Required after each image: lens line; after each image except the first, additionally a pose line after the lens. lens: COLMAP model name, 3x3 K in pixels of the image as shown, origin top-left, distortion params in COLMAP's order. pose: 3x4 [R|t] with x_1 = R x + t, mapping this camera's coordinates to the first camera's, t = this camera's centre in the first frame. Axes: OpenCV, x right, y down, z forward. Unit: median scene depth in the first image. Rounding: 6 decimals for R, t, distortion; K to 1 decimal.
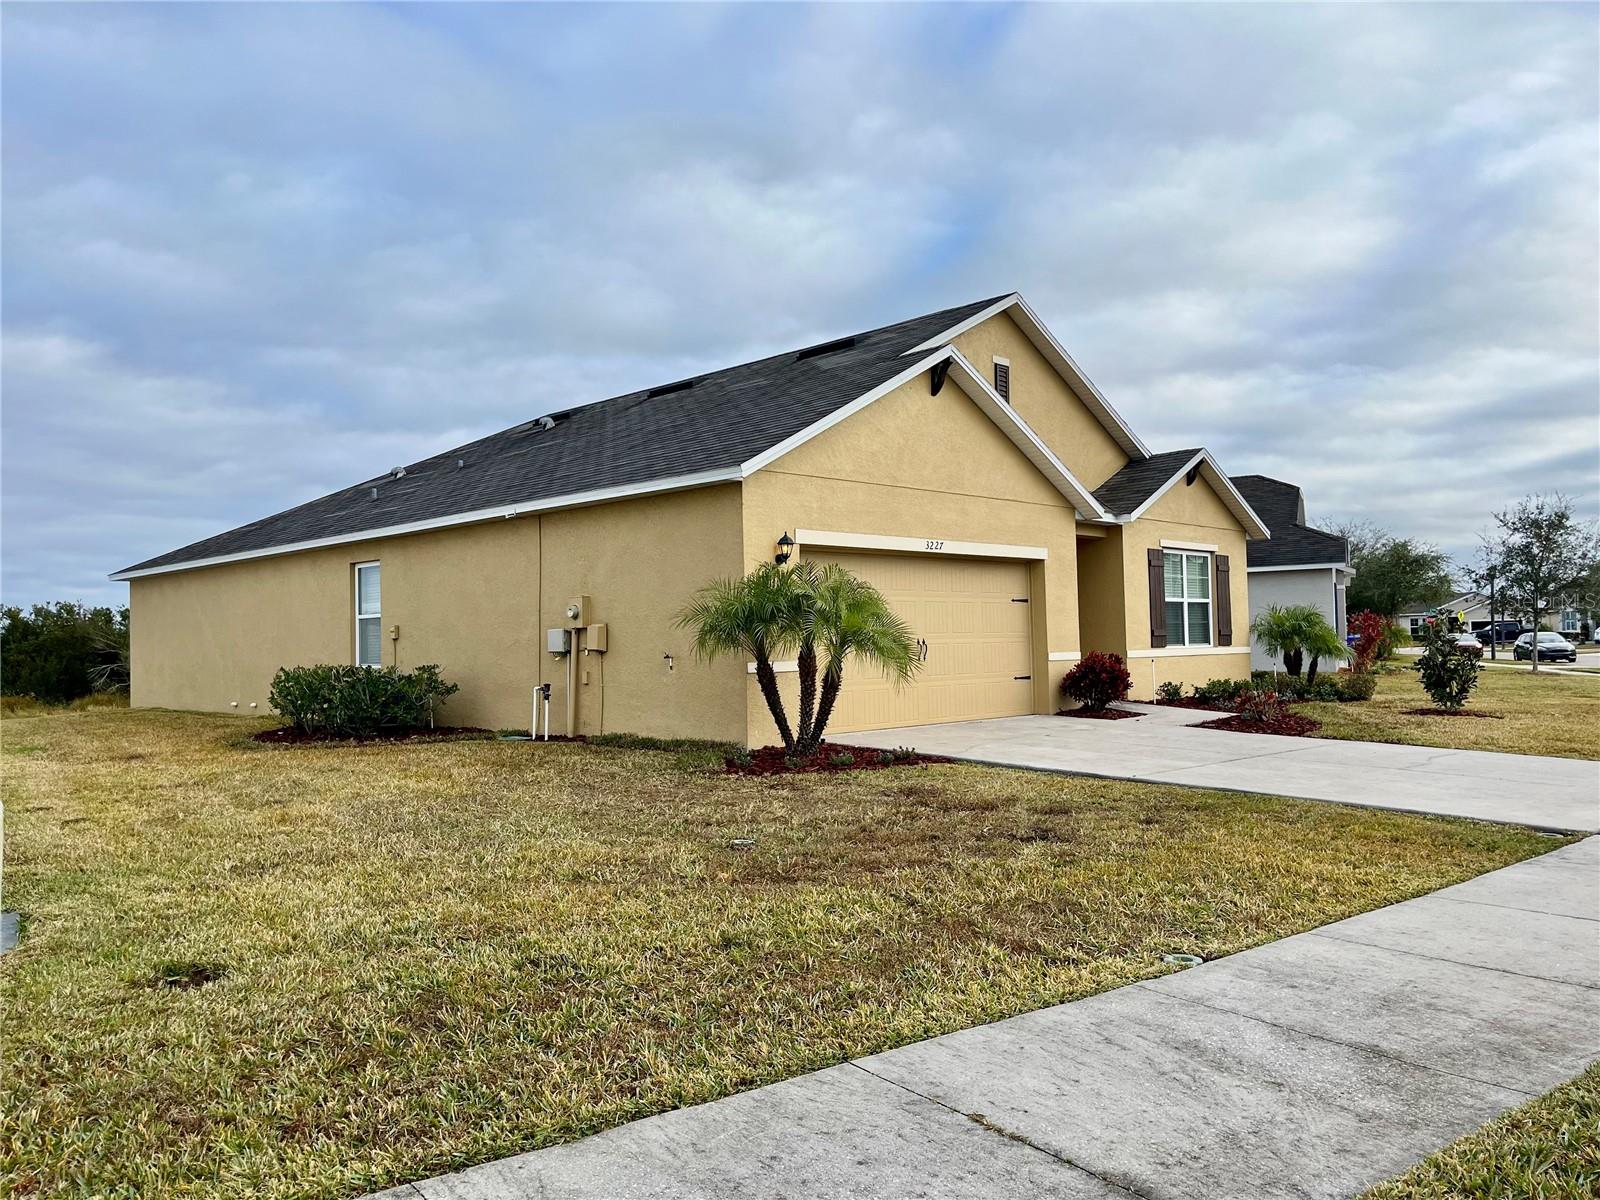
lens RADIAL K [[1201.6, 0, 816.6], [0, 1201.6, 618.2], [0, 0, 1]] dist [0.083388, -0.119062]
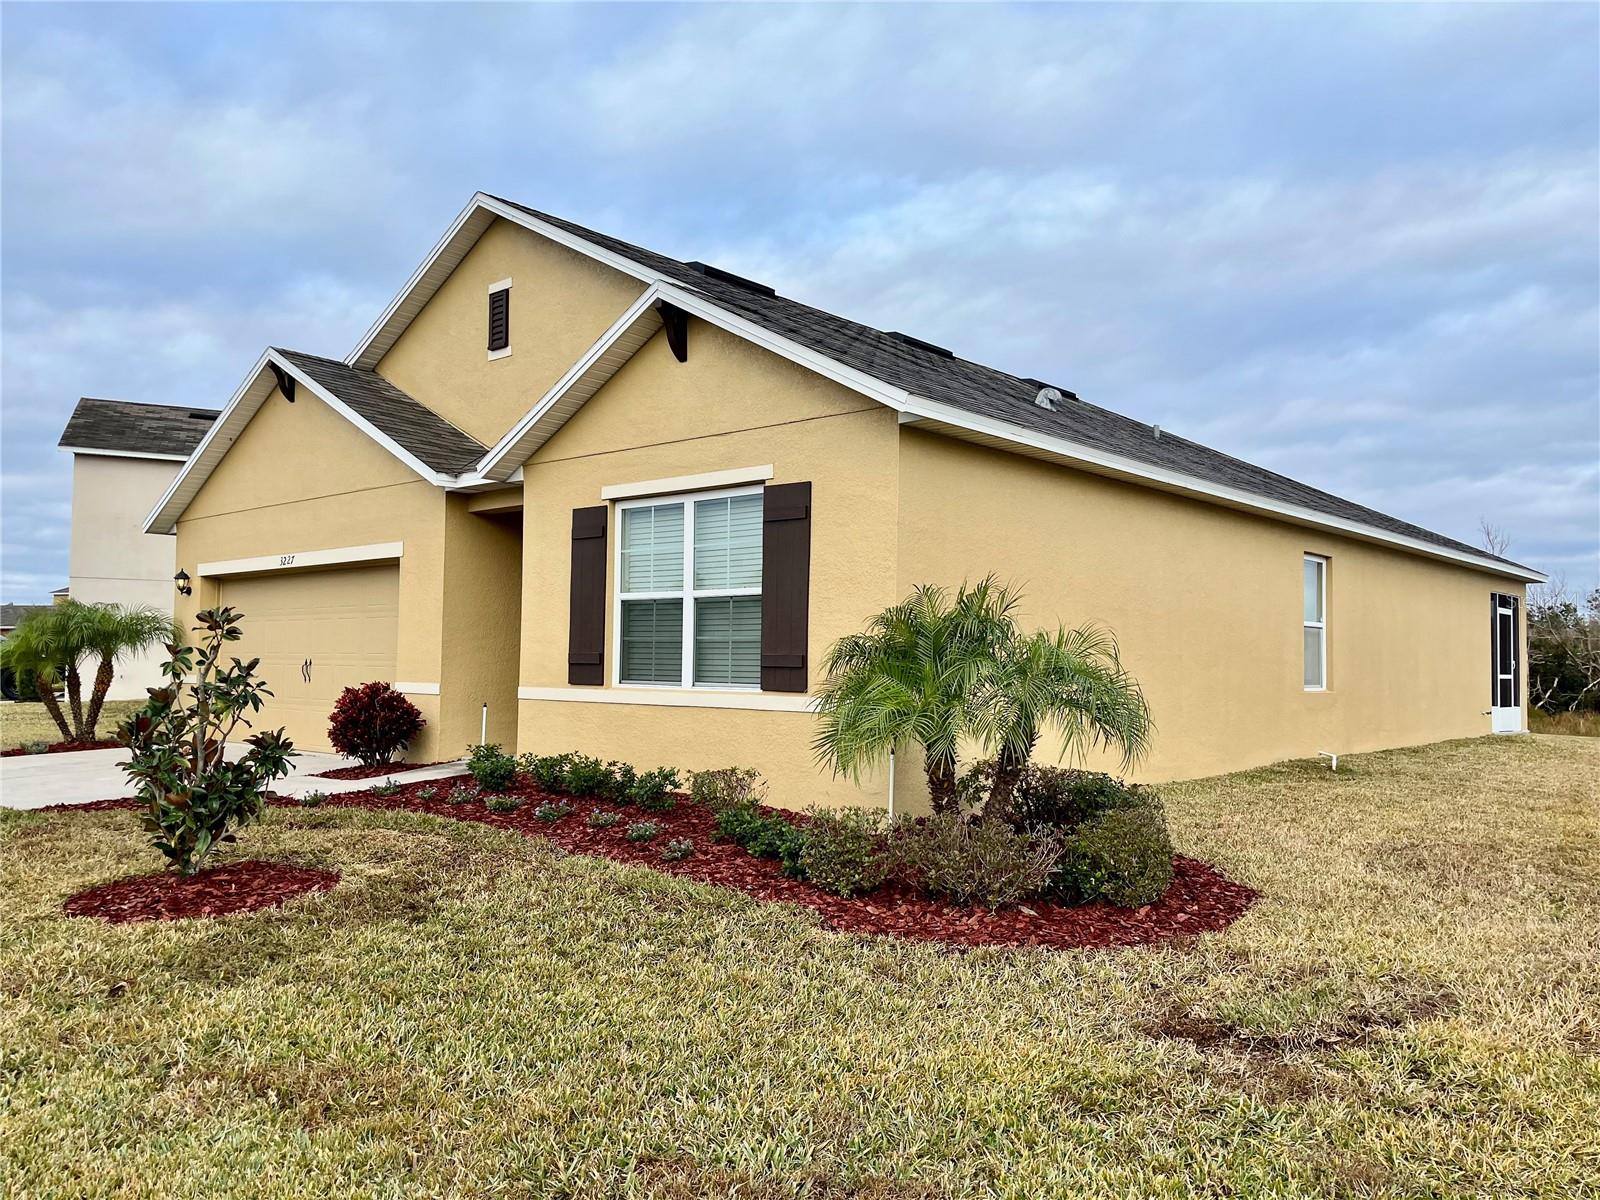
lens RADIAL K [[1201.6, 0, 816.6], [0, 1201.6, 618.2], [0, 0, 1]] dist [0.083388, -0.119062]
pose [[0.030983, -0.021061, -0.999298, 0.832824], [0.007137, 0.999757, -0.020850, 0.006069], [0.999494, -0.006486, 0.031126, 1.084920]]
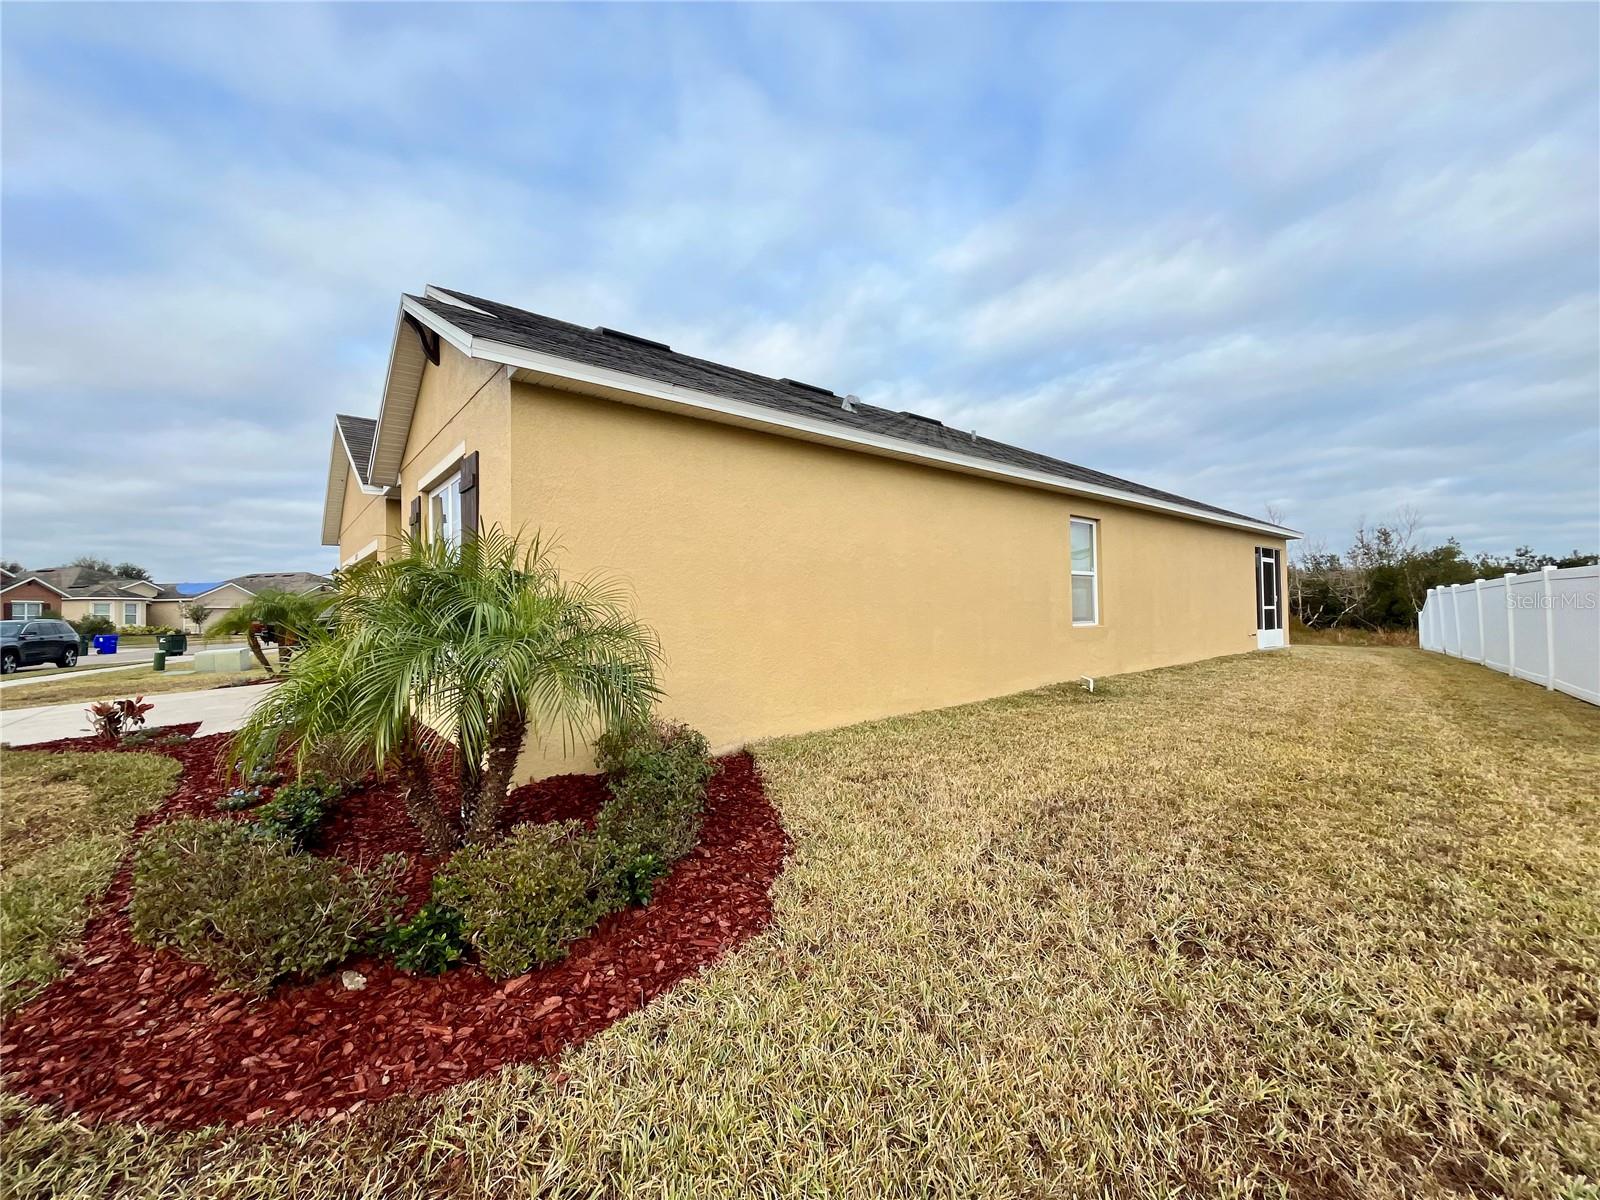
lens RADIAL K [[647.9, 0, 800.0], [0, 647.9, 600.0], [0, 0, 1]] dist [0.001316, 0.000032]
pose [[-0.112519, -0.000622, -0.993649, 0.619248], [0.042432, 0.999085, -0.005430, 0.010768], [0.992743, -0.042773, -0.112389, 1.251257]]
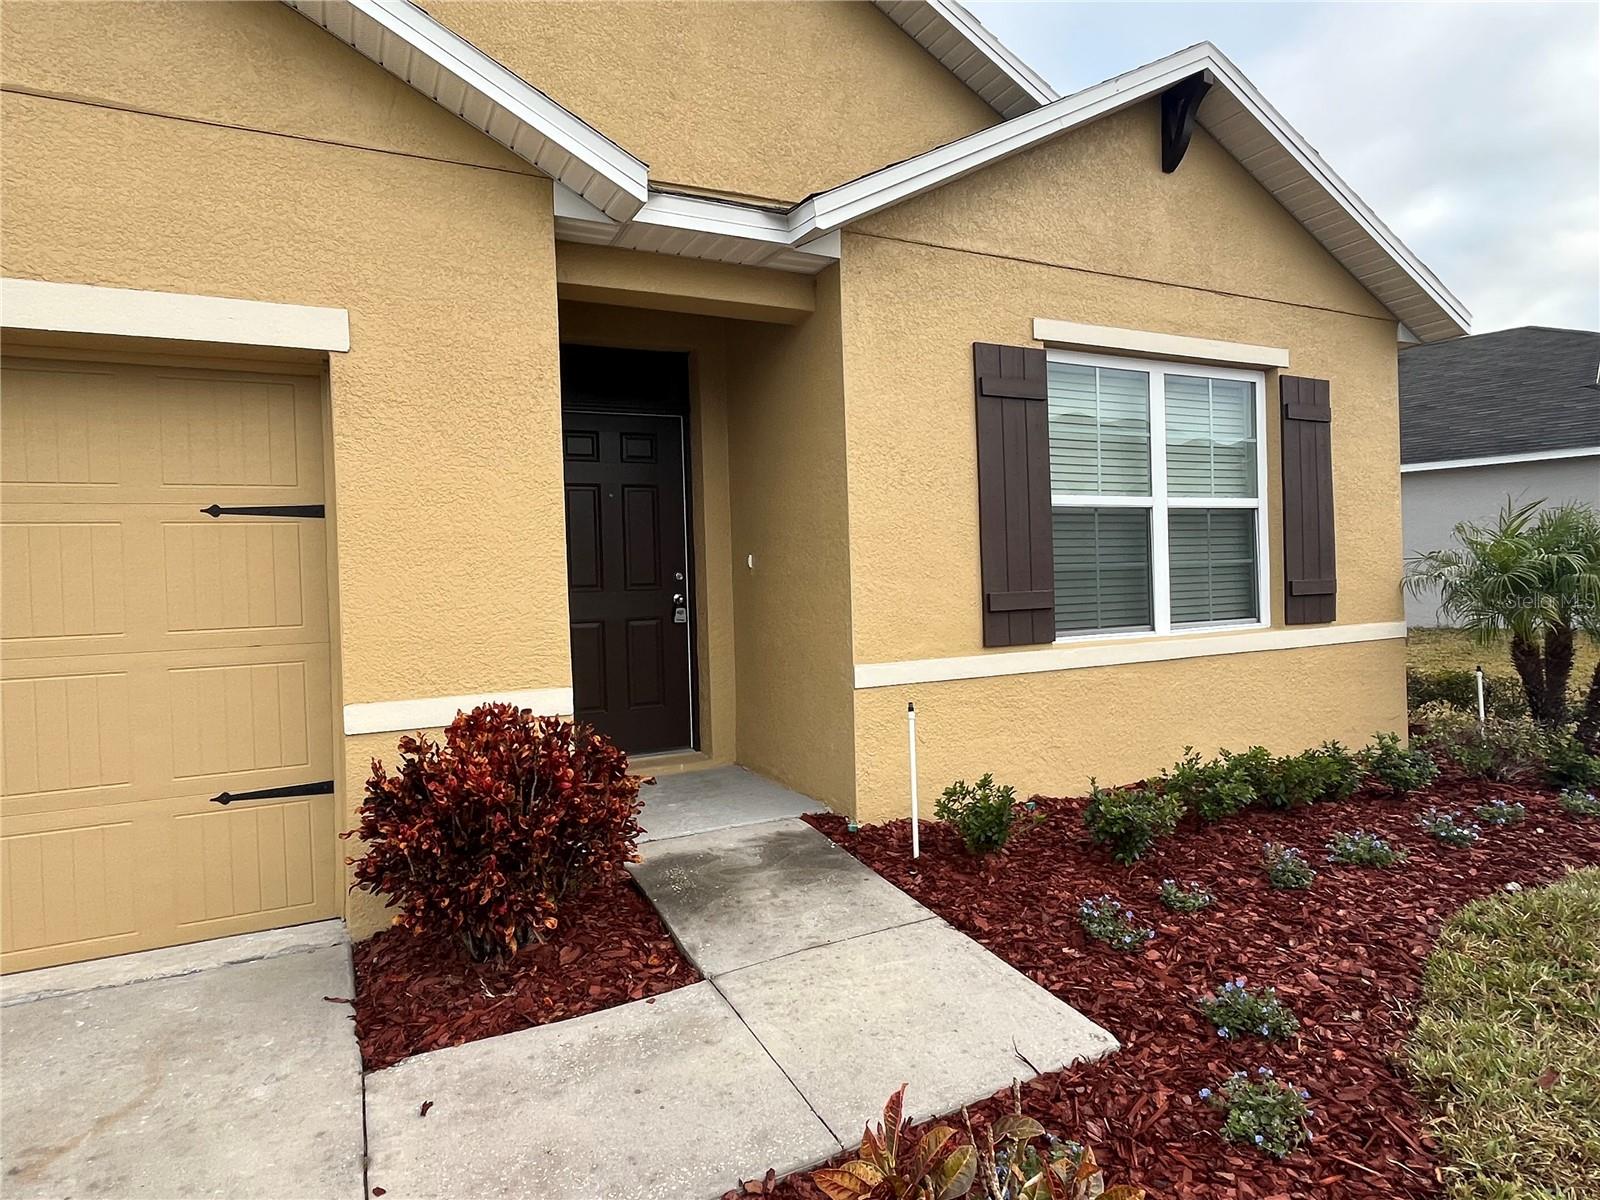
lens RADIAL K [[936.0, 0, 800.0], [0, 936.0, 600.0], [0, 0, 1]] dist [-0.003342, -0.001272]
pose [[0.941243, -0.006266, -0.337673, 0.311764], [0.023420, 0.998632, 0.046749, -0.001545], [0.336918, -0.051910, 0.940102, 0.738225]]
